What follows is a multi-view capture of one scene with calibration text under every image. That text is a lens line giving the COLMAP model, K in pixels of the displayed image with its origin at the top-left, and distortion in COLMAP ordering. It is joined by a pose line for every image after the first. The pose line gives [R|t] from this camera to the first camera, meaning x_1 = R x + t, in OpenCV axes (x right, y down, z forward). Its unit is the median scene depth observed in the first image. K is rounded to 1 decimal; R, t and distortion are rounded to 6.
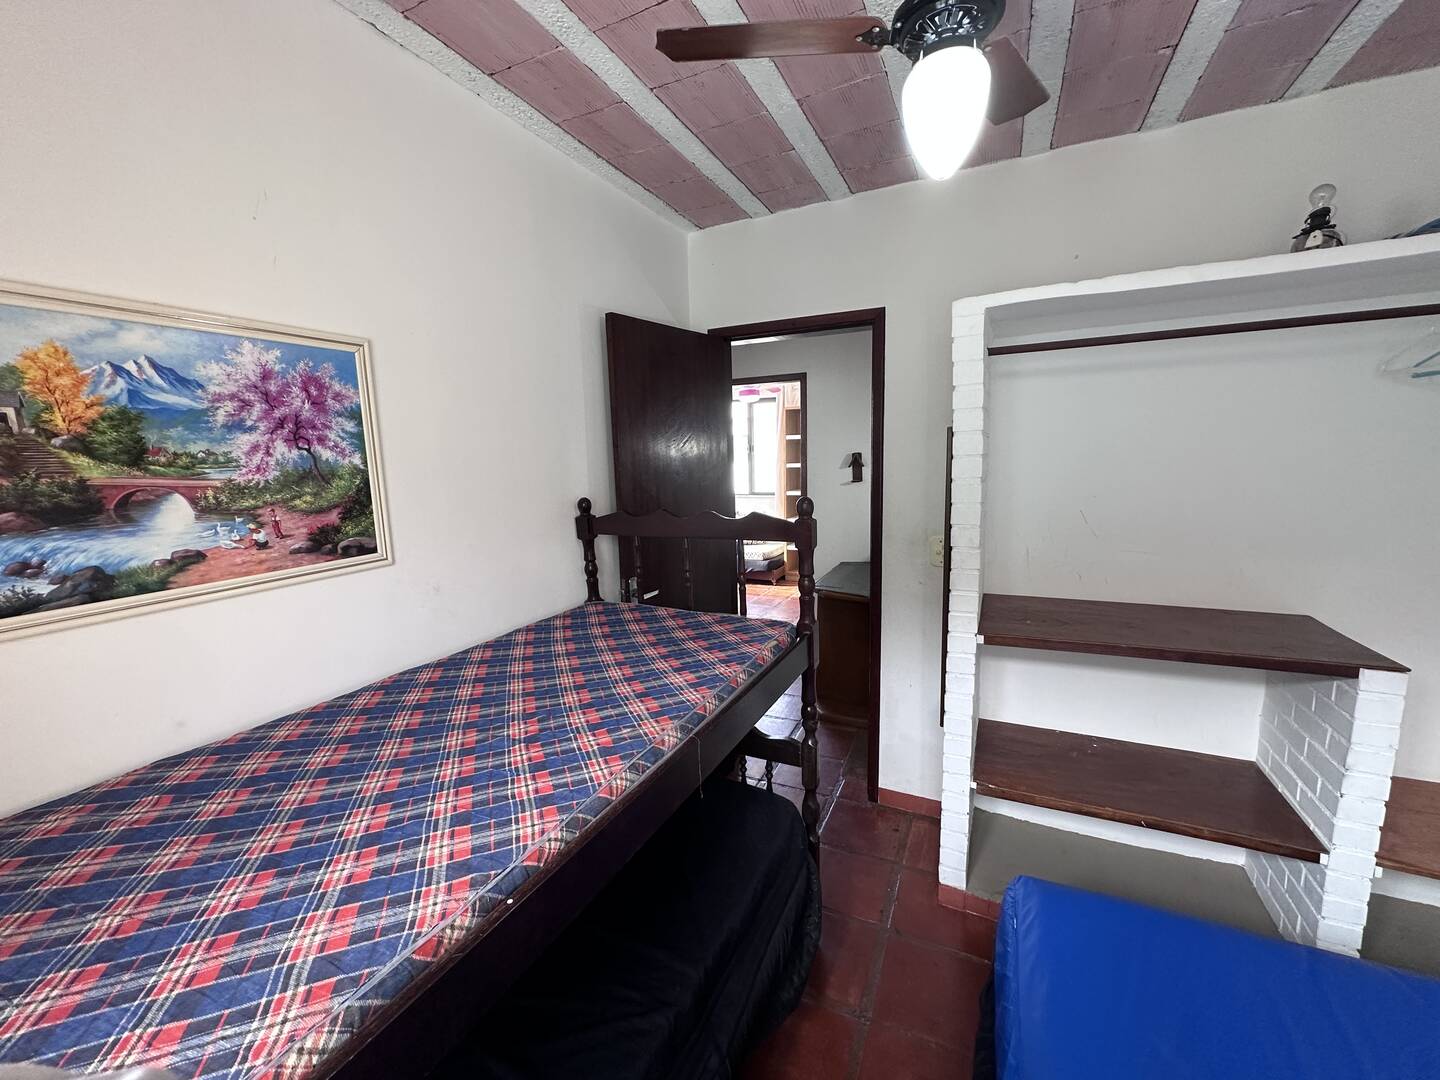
lens RADIAL K [[576.3, 0, 721.4], [0, 576.3, 539.4], [0, 0, 1]] dist [-0.000177, 0.000104]
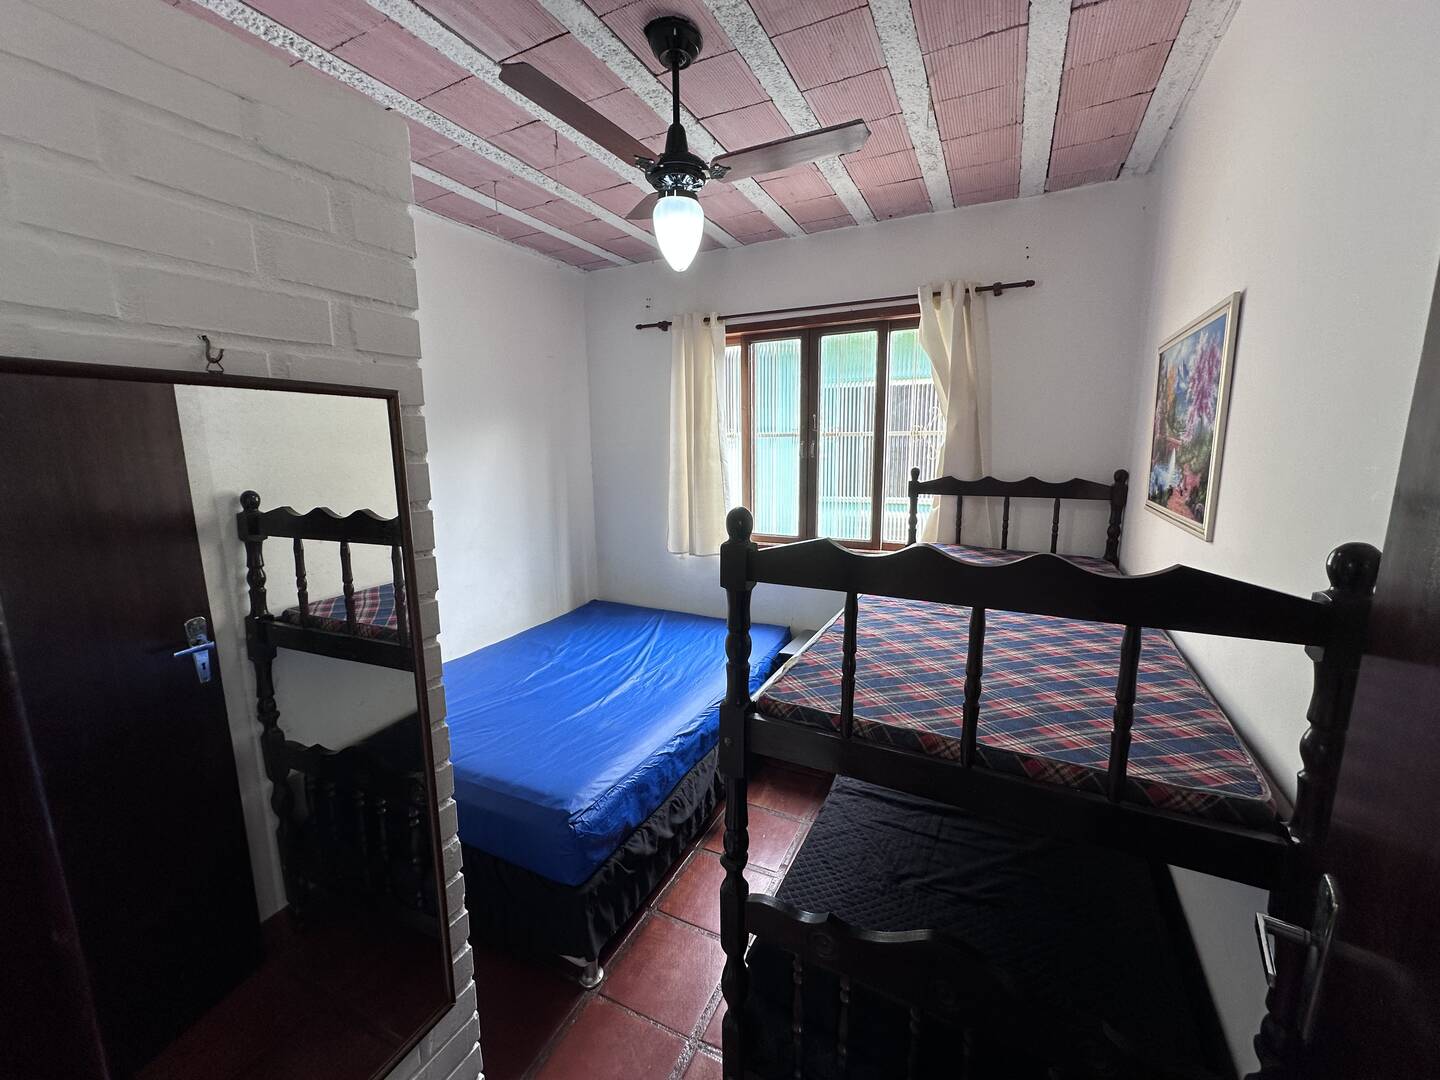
lens RADIAL K [[576.3, 0, 716.5], [0, 576.3, 537.0], [0, 0, 1]] dist [-0.000177, 0.000104]
pose [[-0.999151, 0.031309, 0.026792, 0.200774], [0.038047, 0.950630, 0.307987, -0.313587], [-0.015827, 0.308744, -0.951013, 2.142507]]
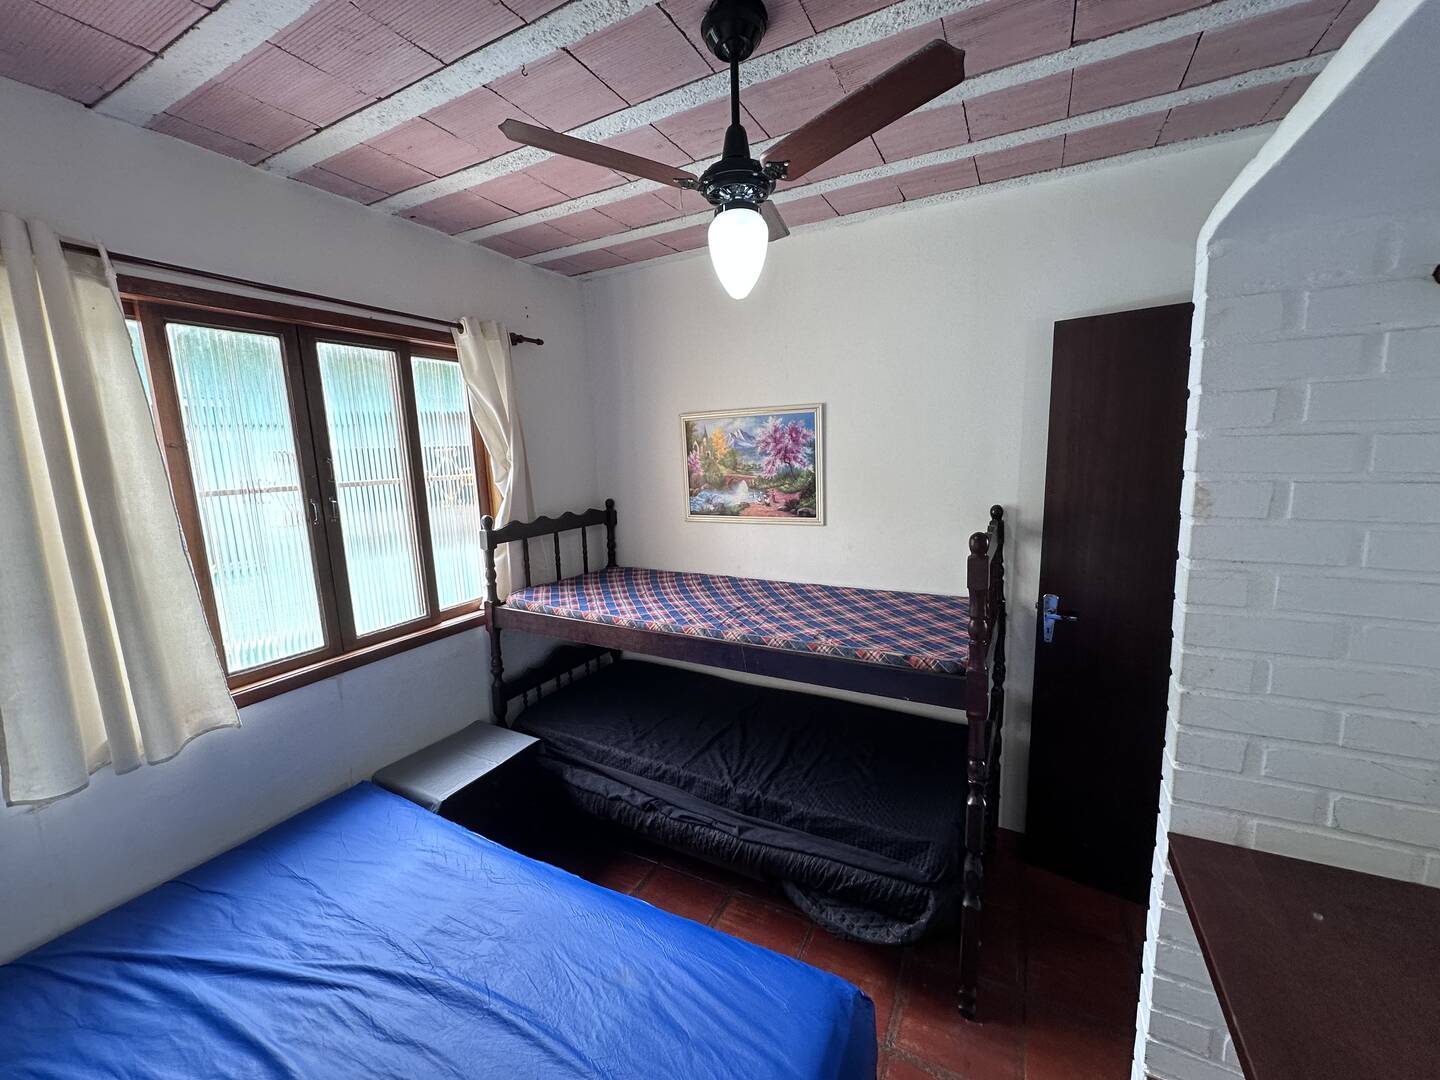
lens RADIAL K [[576.3, 0, 717.6], [0, 576.3, 540.8], [0, 0, 1]] dist [-0.000177, 0.000104]
pose [[-0.039175, 0.186591, -0.981656, 1.410199], [-0.115466, 0.974984, 0.189931, -0.247759], [0.992539, 0.120788, -0.016651, 0.806410]]
